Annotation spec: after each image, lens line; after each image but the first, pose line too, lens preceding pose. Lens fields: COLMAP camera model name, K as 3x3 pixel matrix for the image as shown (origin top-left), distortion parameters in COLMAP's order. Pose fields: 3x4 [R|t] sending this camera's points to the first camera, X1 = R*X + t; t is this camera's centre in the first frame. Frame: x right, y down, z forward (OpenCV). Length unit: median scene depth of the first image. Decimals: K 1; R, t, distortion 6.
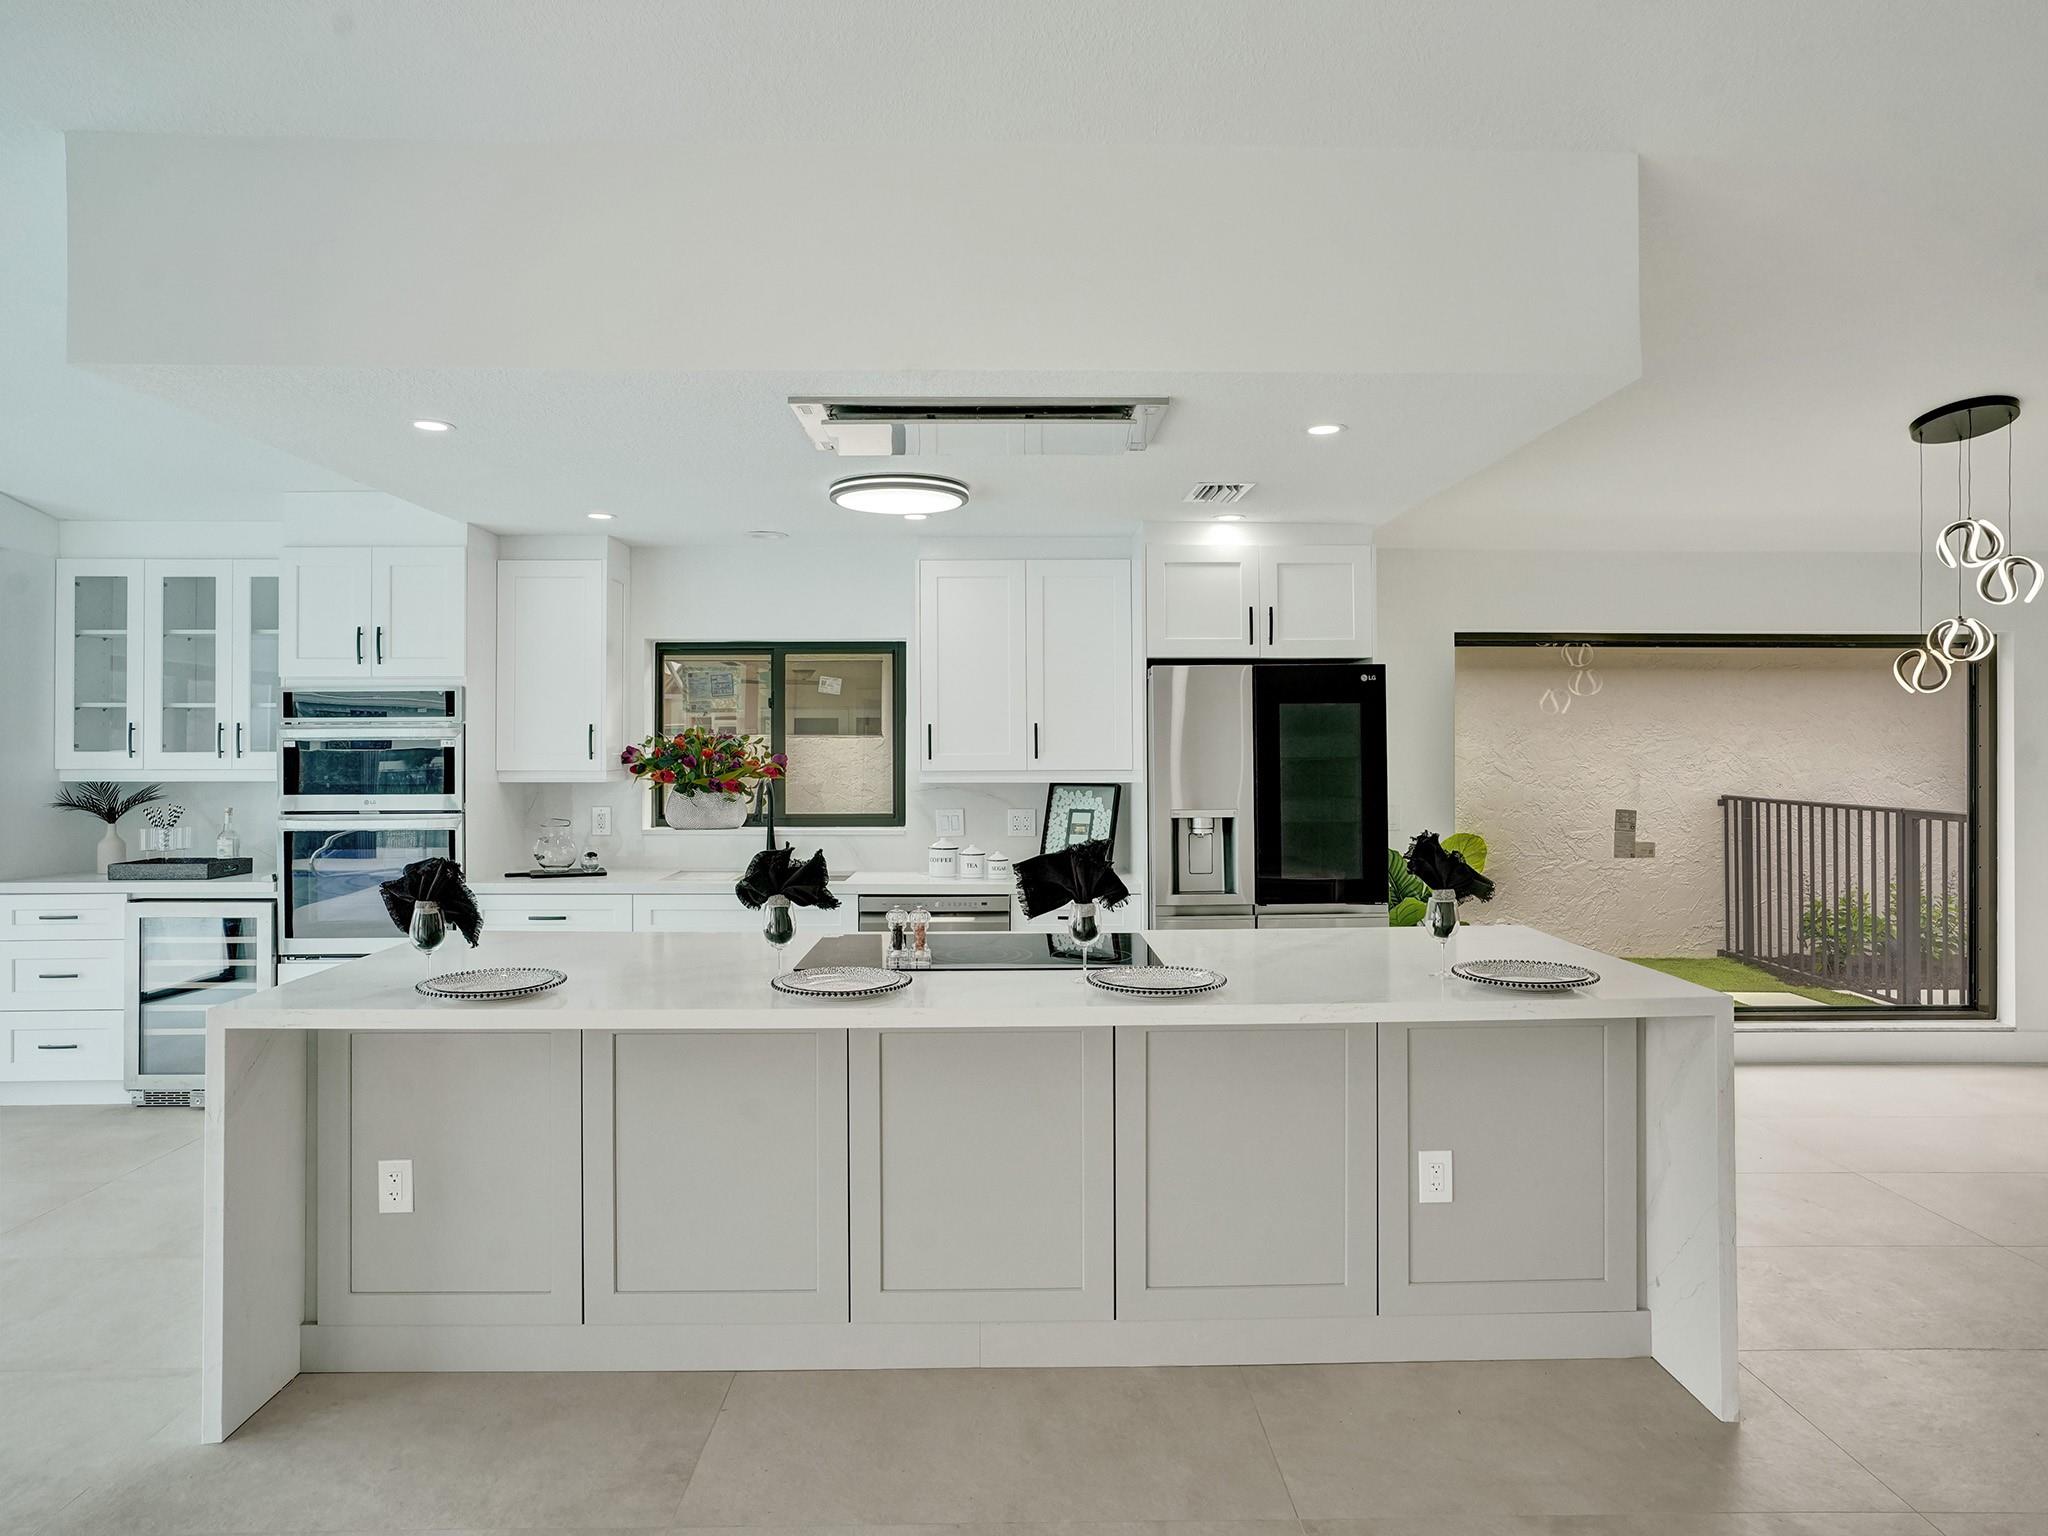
lens RADIAL K [[1176.5, 0, 1015.9], [0, 1176.5, 743.7], [0, 0, 1]] dist [-0.021308, 0.008676]
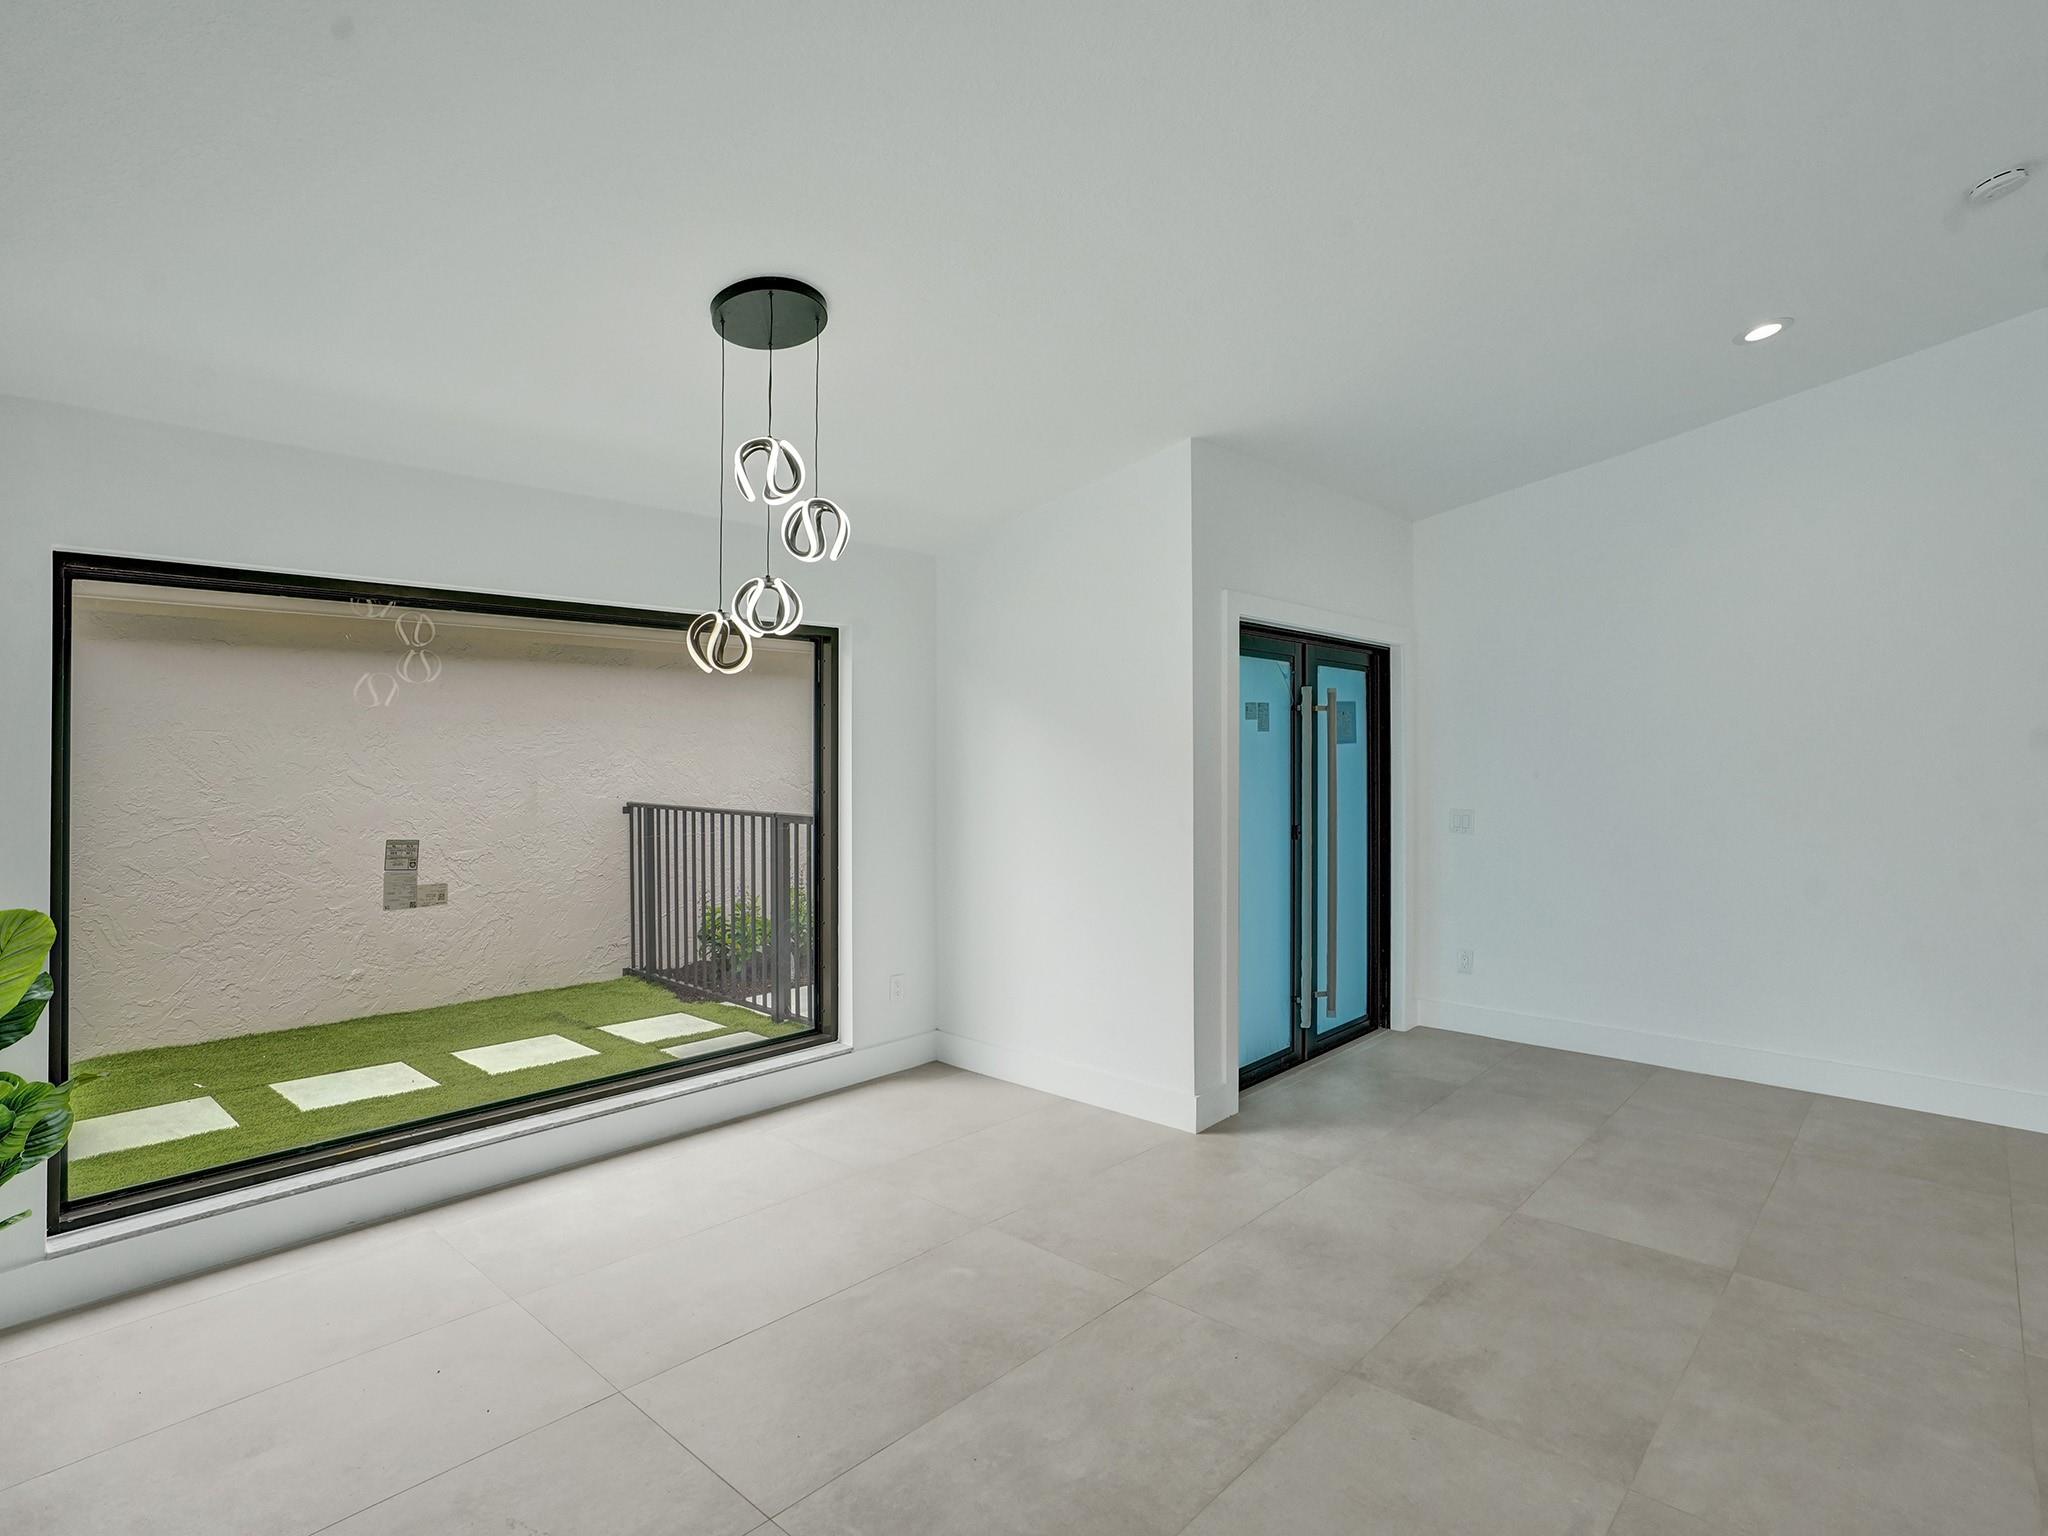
lens RADIAL K [[1087.6, 0, 1023.5], [0, 1087.6, 768.4], [0, 0, 1]] dist [-0.062036, 0.026669]
pose [[0.679603, -0.014403, 0.733439, 0.282014], [0.002049, 0.999841, 0.017735, 0.003503], [-0.733578, -0.010550, 0.679524, 0.275190]]
